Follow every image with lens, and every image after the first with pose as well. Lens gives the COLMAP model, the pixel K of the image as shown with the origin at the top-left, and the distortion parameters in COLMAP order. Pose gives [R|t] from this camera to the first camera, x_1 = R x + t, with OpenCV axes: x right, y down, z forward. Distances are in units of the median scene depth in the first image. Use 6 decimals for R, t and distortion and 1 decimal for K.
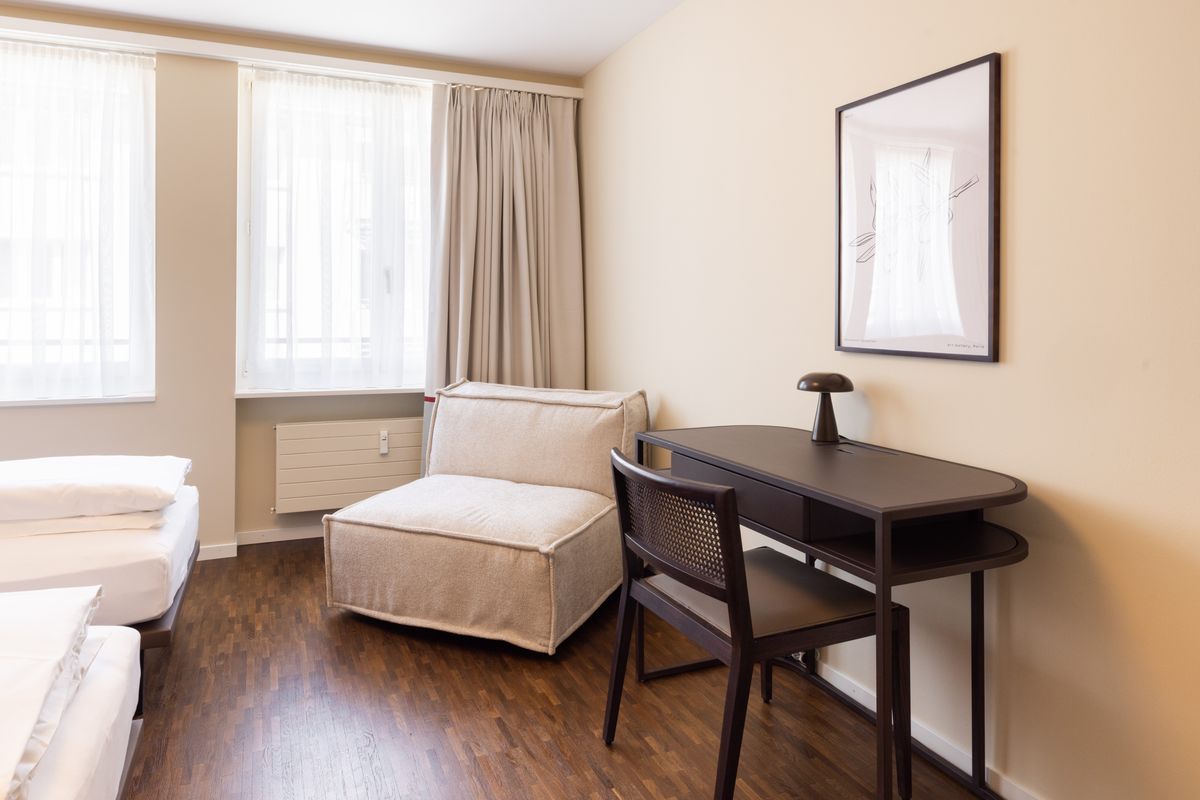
lens RADIAL K [[733.4, 0, 600.0], [0, 733.4, 400.0], [0, 0, 1]] dist [0.000438, 0.000192]
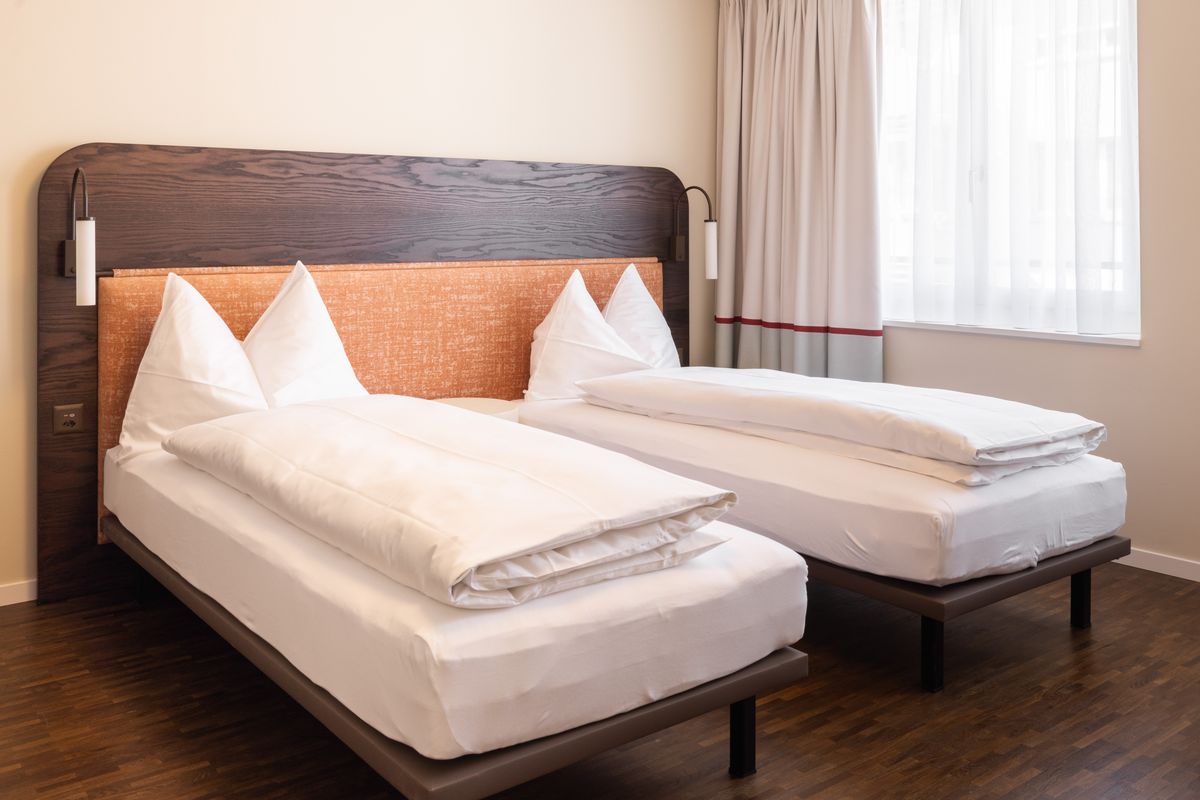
lens RADIAL K [[1098.3, 0, 600.0], [0, 1098.3, 400.0], [0, 0, 1]] dist [-0.009334, -0.013331]
pose [[0.243234, 0.141521, -0.959588, 0.386545], [-0.106391, 0.987222, 0.118629, -0.020888], [0.964115, 0.073237, 0.255183, 0.217052]]
